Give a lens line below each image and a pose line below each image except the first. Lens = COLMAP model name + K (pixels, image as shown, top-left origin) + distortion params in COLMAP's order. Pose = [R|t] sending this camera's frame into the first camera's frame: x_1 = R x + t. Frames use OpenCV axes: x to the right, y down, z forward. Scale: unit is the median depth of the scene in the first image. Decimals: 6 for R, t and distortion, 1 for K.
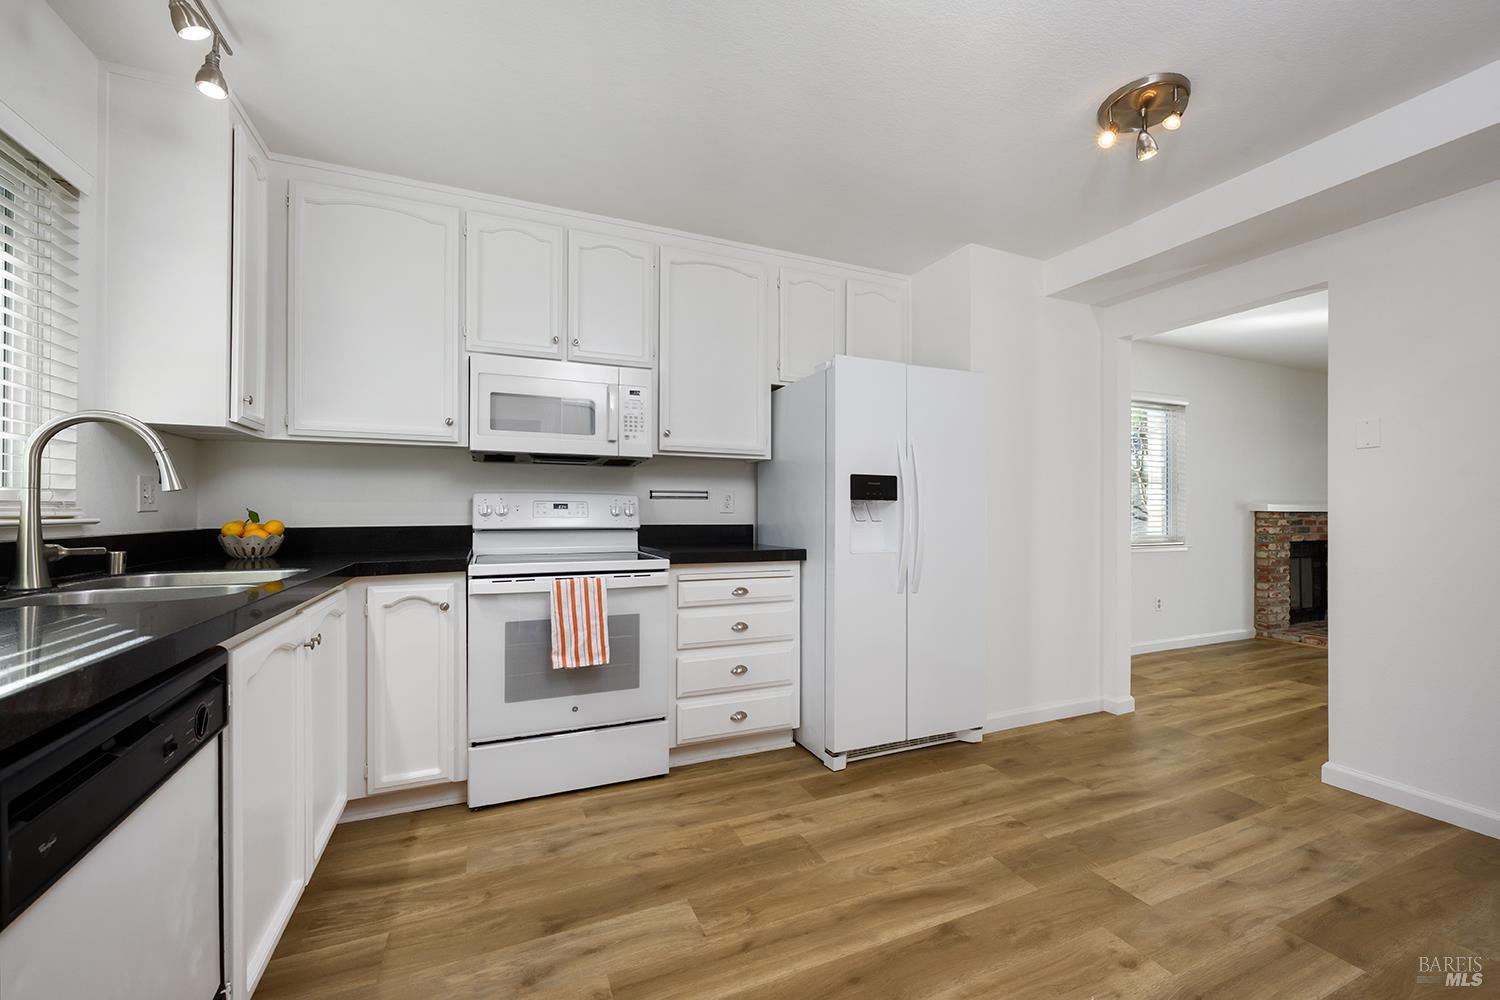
lens RADIAL K [[602.6, 0, 749.3], [0, 602.6, 504.8], [0, 0, 1]] dist [0.000120, -0.000723]
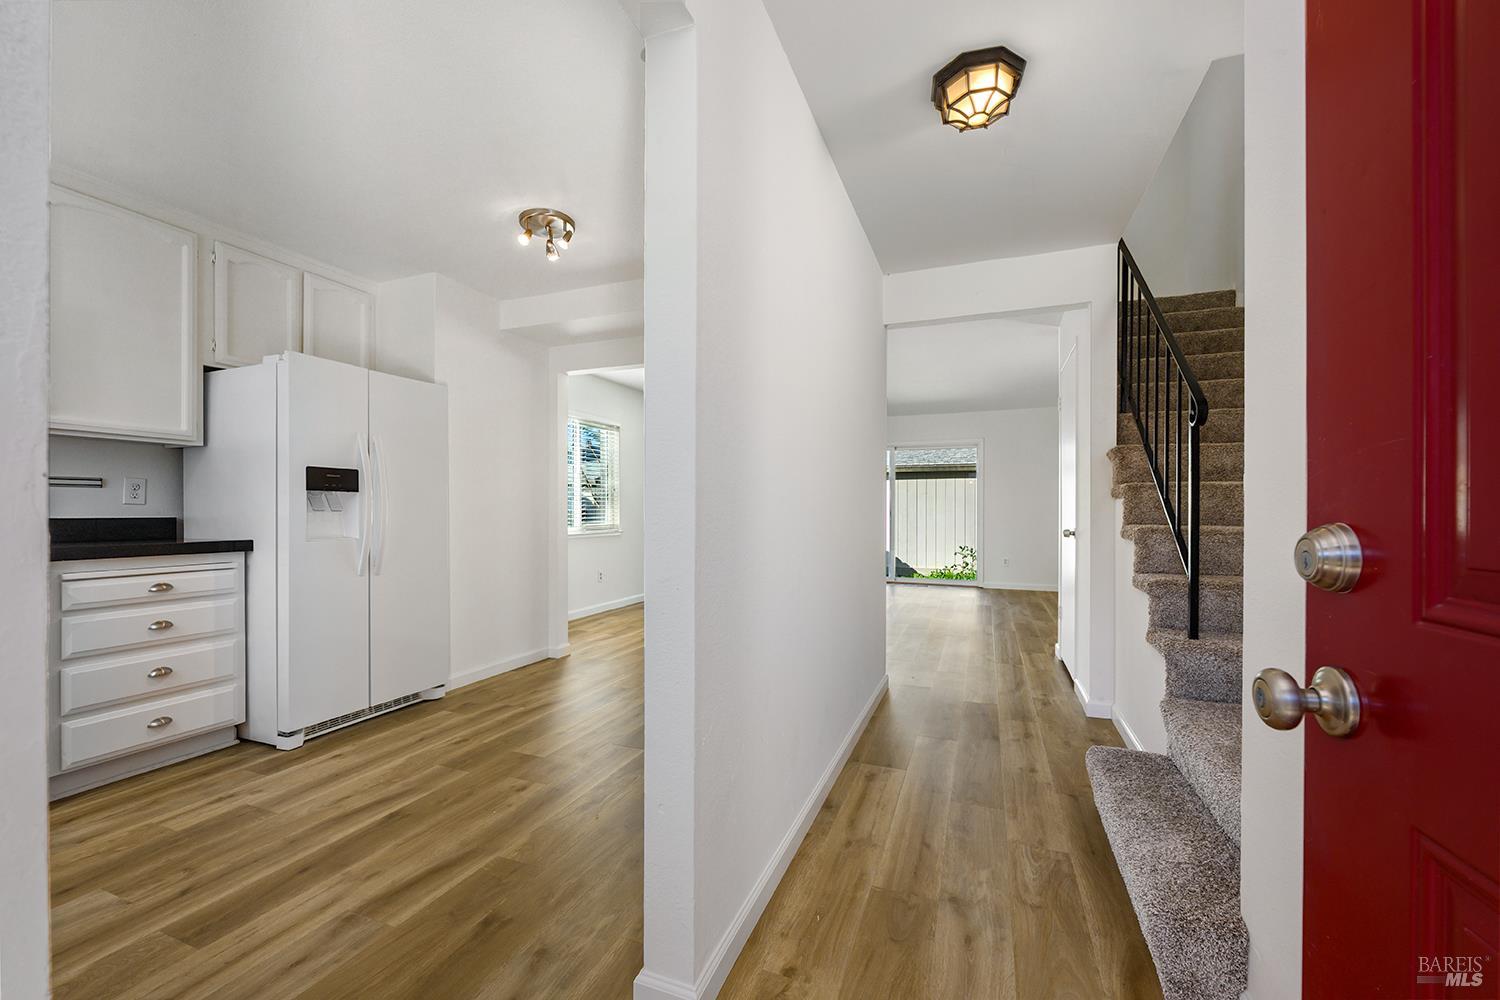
lens RADIAL K [[602.6, 0, 750.0], [0, 602.6, 510.4], [0, 0, 1]] dist [0.000120, -0.000723]
pose [[0.708191, -0.004581, 0.706006, -0.030019], [-0.003678, 0.999941, 0.010178, 0.013589], [-0.706011, -0.009805, 0.708133, -0.317868]]
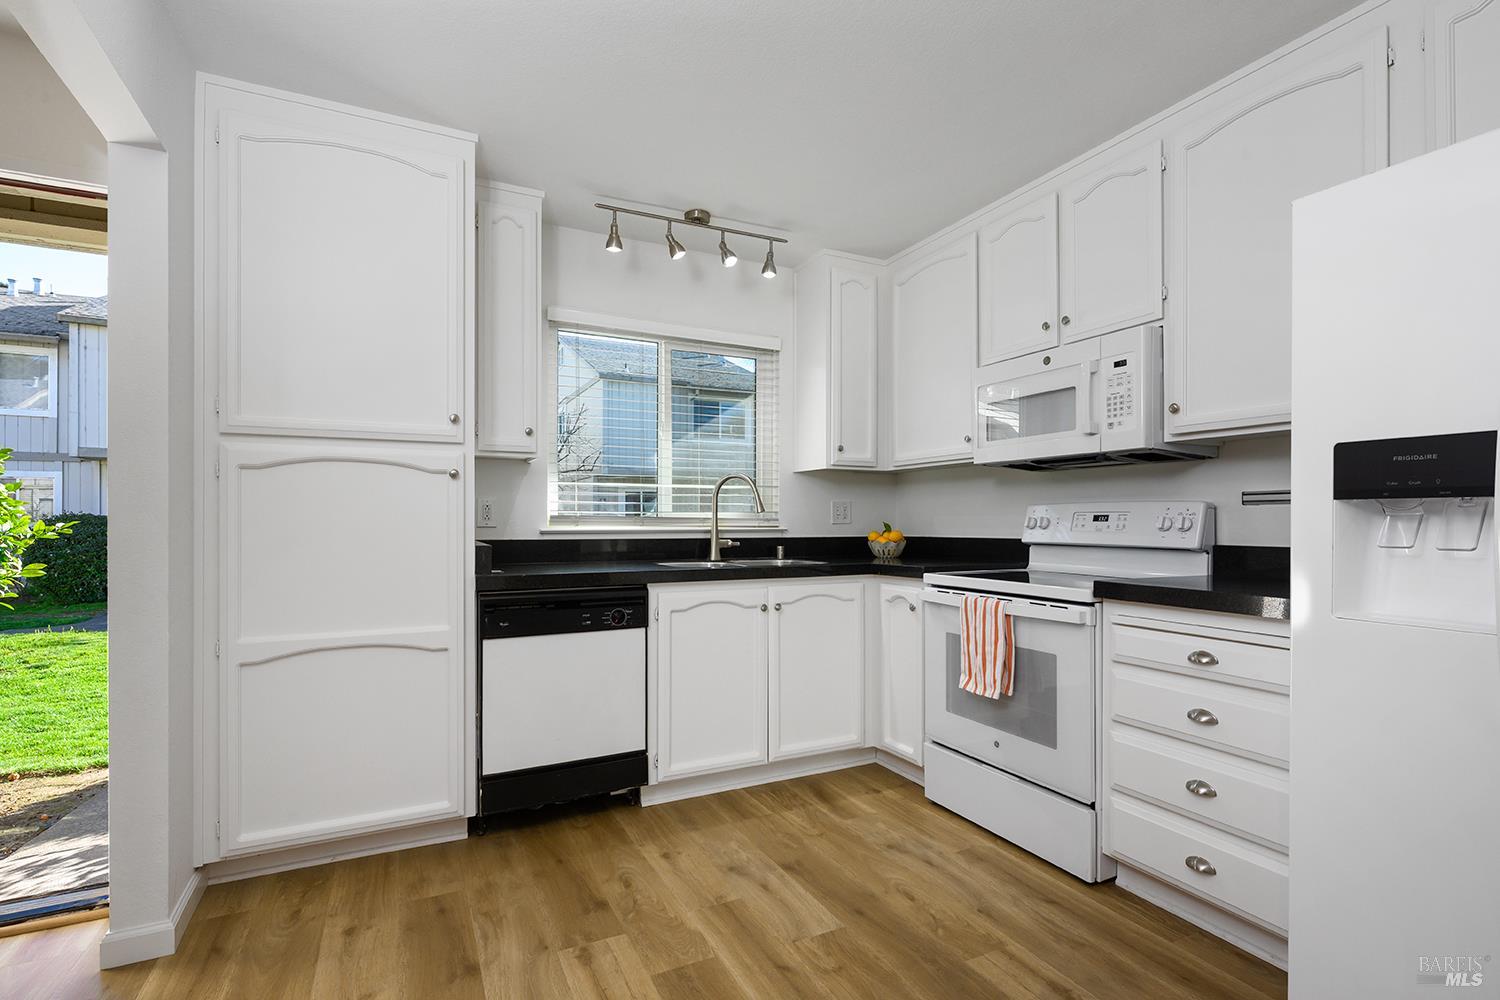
lens RADIAL K [[708.0, 0, 749.7], [0, 708.0, 511.1], [0, 0, 1]] dist [0.003615, 0.000457]
pose [[0.051898, -0.016302, -0.998519, 0.734558], [0.010851, 0.999817, -0.015759, 0.003880], [0.998593, -0.010017, 0.052065, 0.565707]]
